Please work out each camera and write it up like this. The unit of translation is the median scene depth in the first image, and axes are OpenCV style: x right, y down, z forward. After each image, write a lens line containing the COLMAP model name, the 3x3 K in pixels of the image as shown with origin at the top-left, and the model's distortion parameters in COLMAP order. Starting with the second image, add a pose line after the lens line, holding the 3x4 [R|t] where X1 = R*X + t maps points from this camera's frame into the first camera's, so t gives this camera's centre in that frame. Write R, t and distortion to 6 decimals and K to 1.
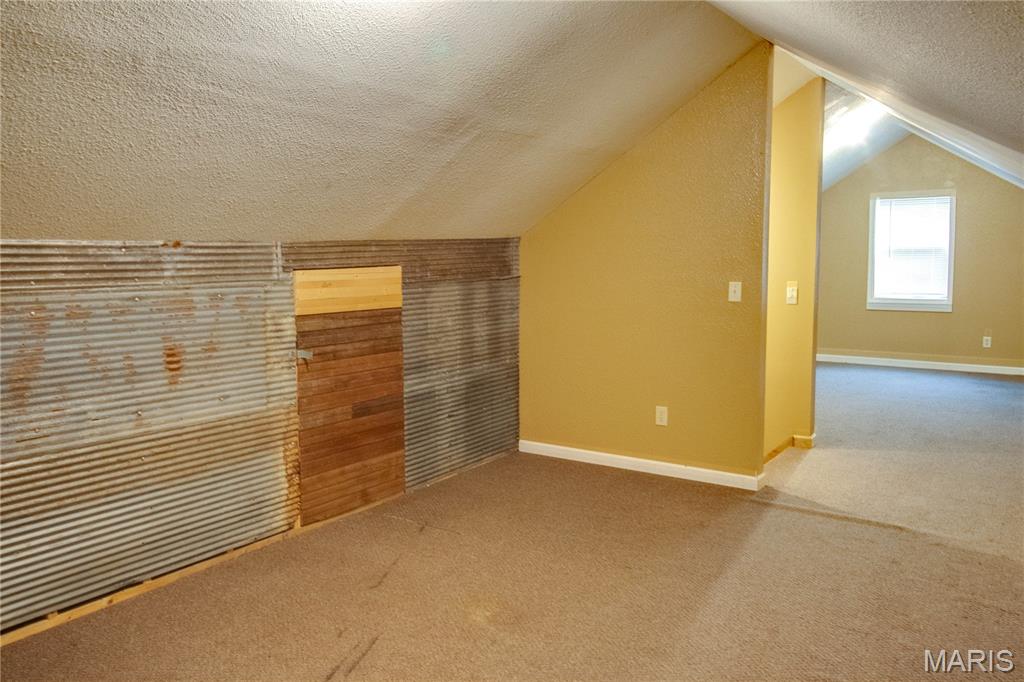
lens RADIAL K [[823.8, 0, 518.2], [0, 823.8, 334.1], [0, 0, 1]] dist [0.014255, -0.007902]
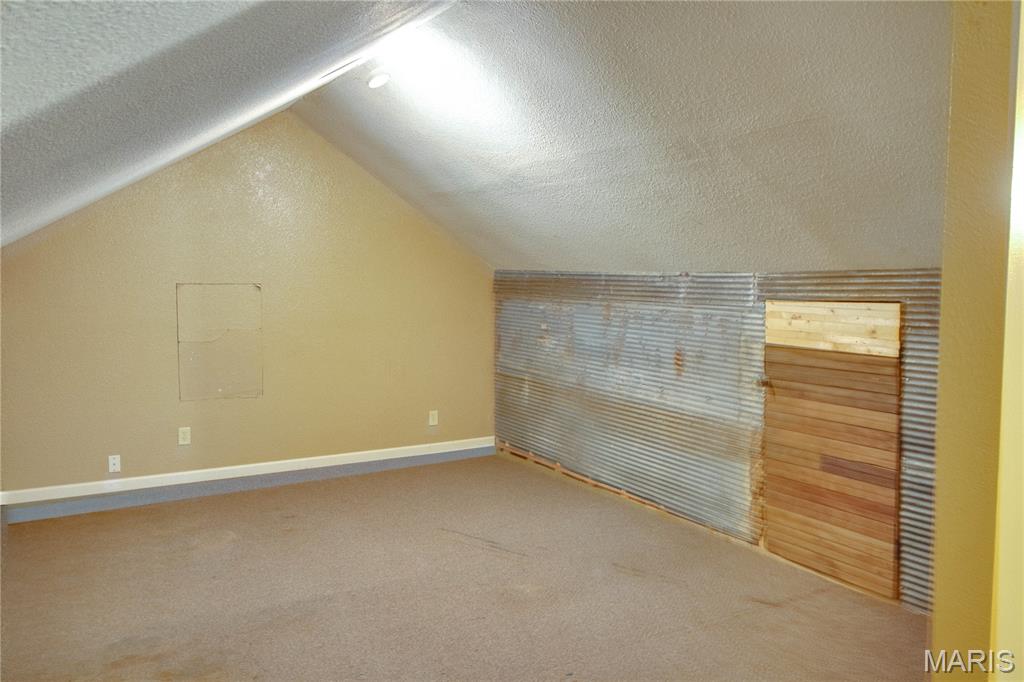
lens RADIAL K [[823.8, 0, 518.2], [0, 823.8, 334.1], [0, 0, 1]] dist [0.014255, -0.007902]
pose [[-0.460503, 0.063087, -0.885414, 0.863750], [-0.101165, 0.987242, 0.122958, -0.141049], [0.881875, 0.146195, -0.448245, 1.289001]]
